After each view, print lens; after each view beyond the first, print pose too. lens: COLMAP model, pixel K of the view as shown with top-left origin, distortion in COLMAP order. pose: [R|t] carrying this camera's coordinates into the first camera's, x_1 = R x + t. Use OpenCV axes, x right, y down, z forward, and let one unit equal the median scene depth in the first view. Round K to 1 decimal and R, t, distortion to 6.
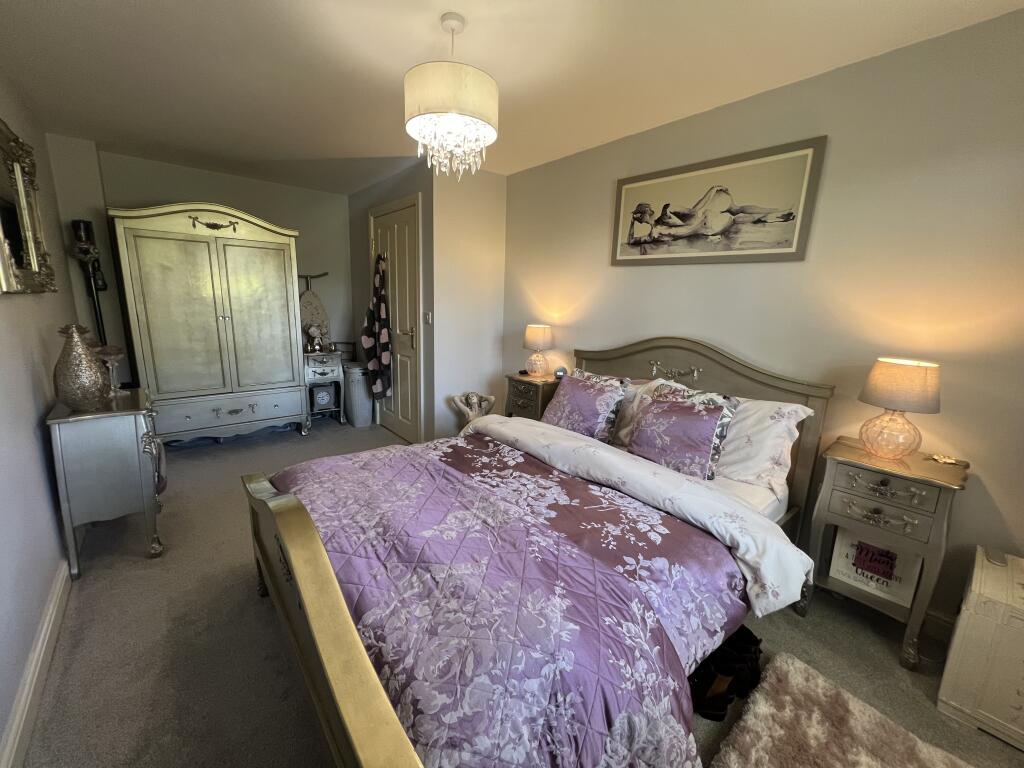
lens RADIAL K [[411.1, 0, 513.9], [0, 411.1, 383.1], [0, 0, 1]] dist [0.000188, -0.000103]
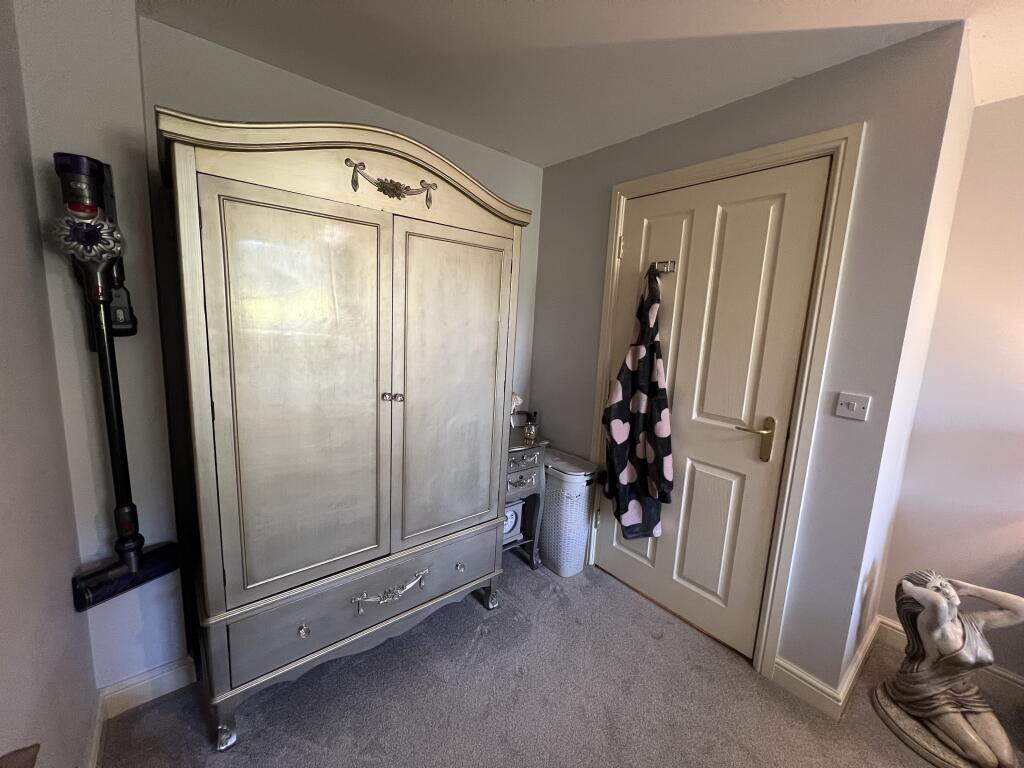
lens RADIAL K [[404.1, 0, 509.7], [0, 404.1, 380.5], [0, 0, 1]] dist [0.004680, 0.000383]
pose [[0.999710, 0.020108, -0.013236, -0.594574], [-0.020770, 0.998436, -0.051907, -0.161665], [0.012171, 0.052166, 0.998564, 0.586670]]
